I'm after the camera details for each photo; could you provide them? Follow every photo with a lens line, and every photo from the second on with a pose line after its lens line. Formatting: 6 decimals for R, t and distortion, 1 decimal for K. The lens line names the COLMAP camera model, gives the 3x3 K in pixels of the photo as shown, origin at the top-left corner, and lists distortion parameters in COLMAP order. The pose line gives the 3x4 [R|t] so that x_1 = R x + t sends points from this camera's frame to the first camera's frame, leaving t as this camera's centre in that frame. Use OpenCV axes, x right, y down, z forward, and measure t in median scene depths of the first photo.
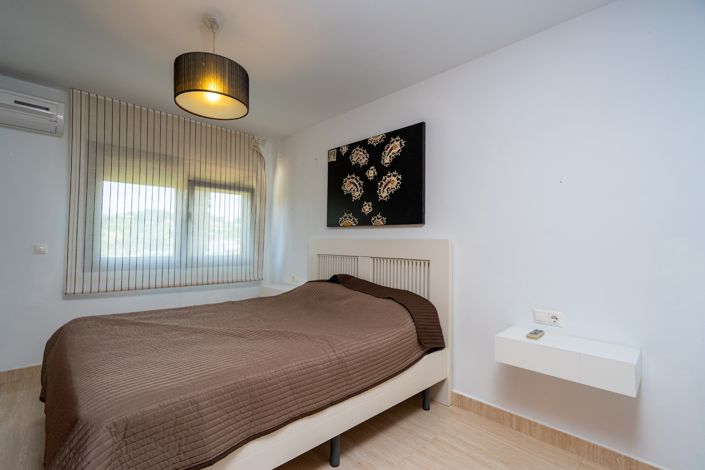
lens RADIAL K [[321.8, 0, 346.0], [0, 321.8, 236.6], [0, 0, 1]] dist [0.001496, 0.000454]
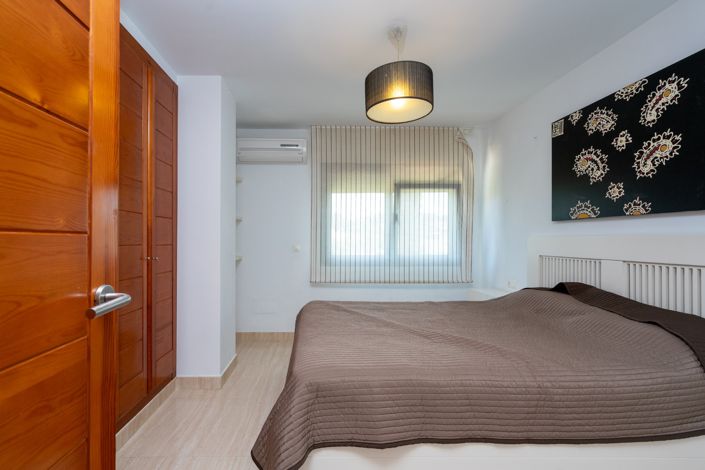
lens RADIAL K [[336.0, 0, 327.4], [0, 336.0, 237.6], [0, 0, 1]] dist [0.003086, 0.001206]
pose [[0.736961, -0.018151, -0.675691, 0.099183], [0.021338, 0.999766, -0.003584, 0.001812], [0.675598, -0.011777, 0.737176, 0.026182]]
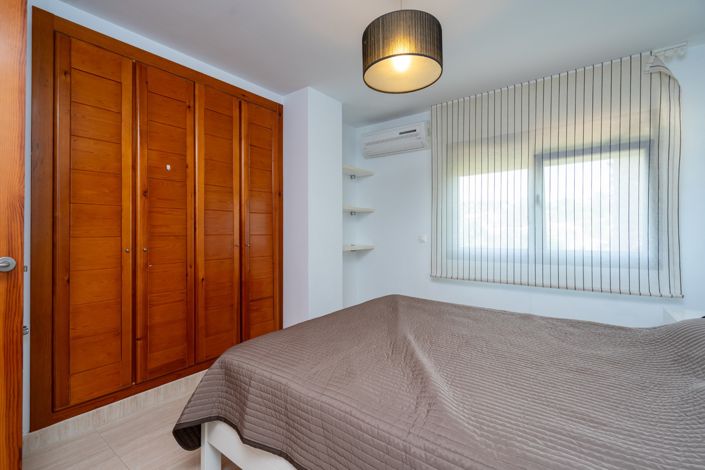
lens RADIAL K [[321.8, 0, 346.0], [0, 321.8, 236.6], [0, 0, 1]] dist [0.001496, 0.000454]
pose [[0.154747, -0.009785, -0.987906, 0.241300], [0.013542, 0.999878, -0.007783, 0.029354], [0.987861, -0.012174, 0.154861, 0.413128]]
